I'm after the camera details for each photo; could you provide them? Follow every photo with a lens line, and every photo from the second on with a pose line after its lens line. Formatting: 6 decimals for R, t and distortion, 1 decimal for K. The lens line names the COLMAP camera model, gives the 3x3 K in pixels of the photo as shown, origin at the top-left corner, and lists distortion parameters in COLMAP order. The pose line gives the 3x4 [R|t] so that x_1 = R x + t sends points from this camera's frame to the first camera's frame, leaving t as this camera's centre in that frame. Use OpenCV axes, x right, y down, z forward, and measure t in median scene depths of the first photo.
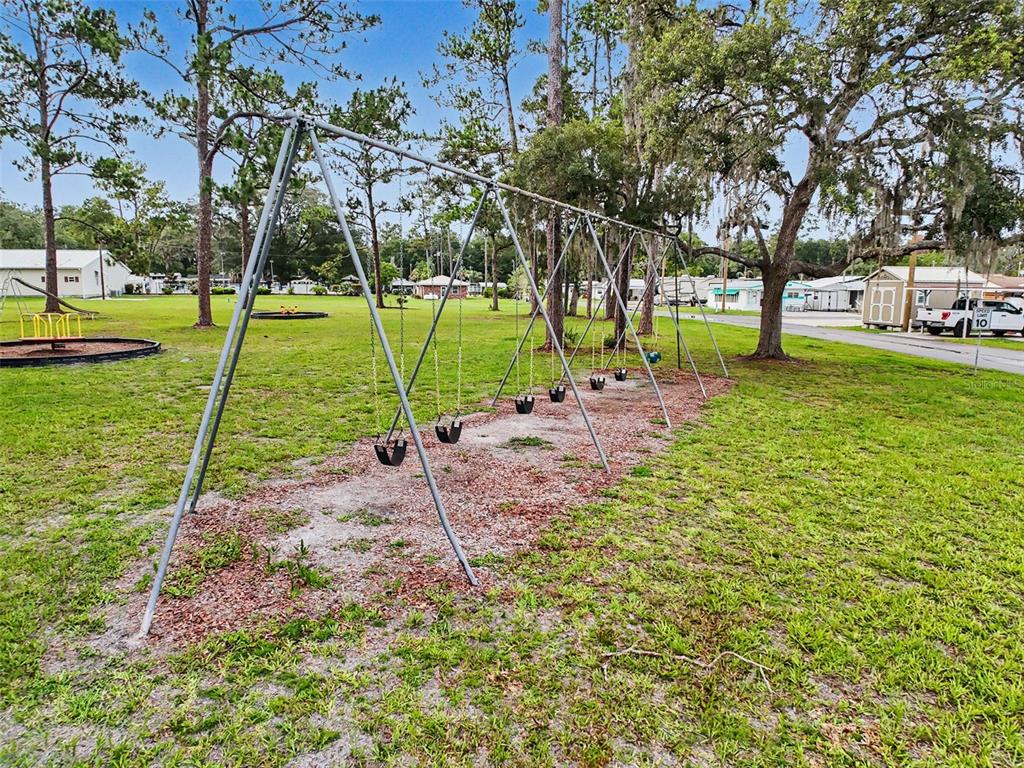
lens RADIAL K [[628.7, 0, 513.5], [0, 628.7, 387.1], [0, 0, 1]] dist [0.021722, -0.026723]
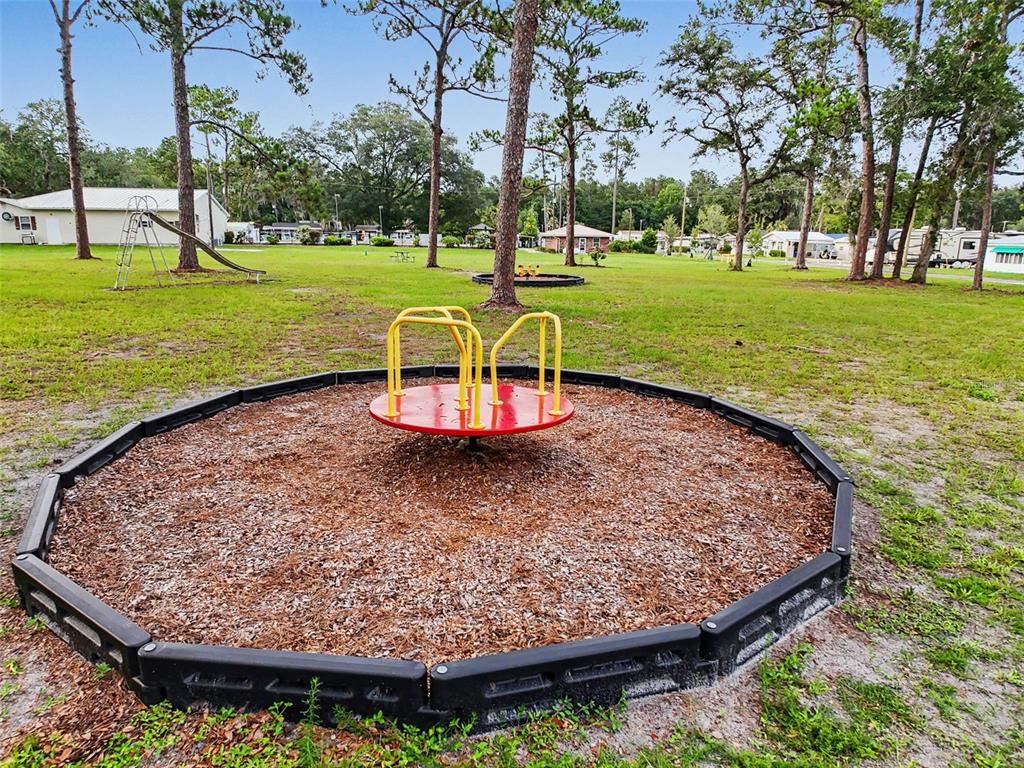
lens RADIAL K [[628.7, 0, 510.7], [0, 628.7, 381.0], [0, 0, 1]] dist [0.021722, -0.026723]
pose [[0.997042, 0.026289, -0.072229, -0.168876], [-0.021739, 0.997772, 0.063074, -0.025505], [0.073727, -0.061317, 0.995392, 0.178174]]
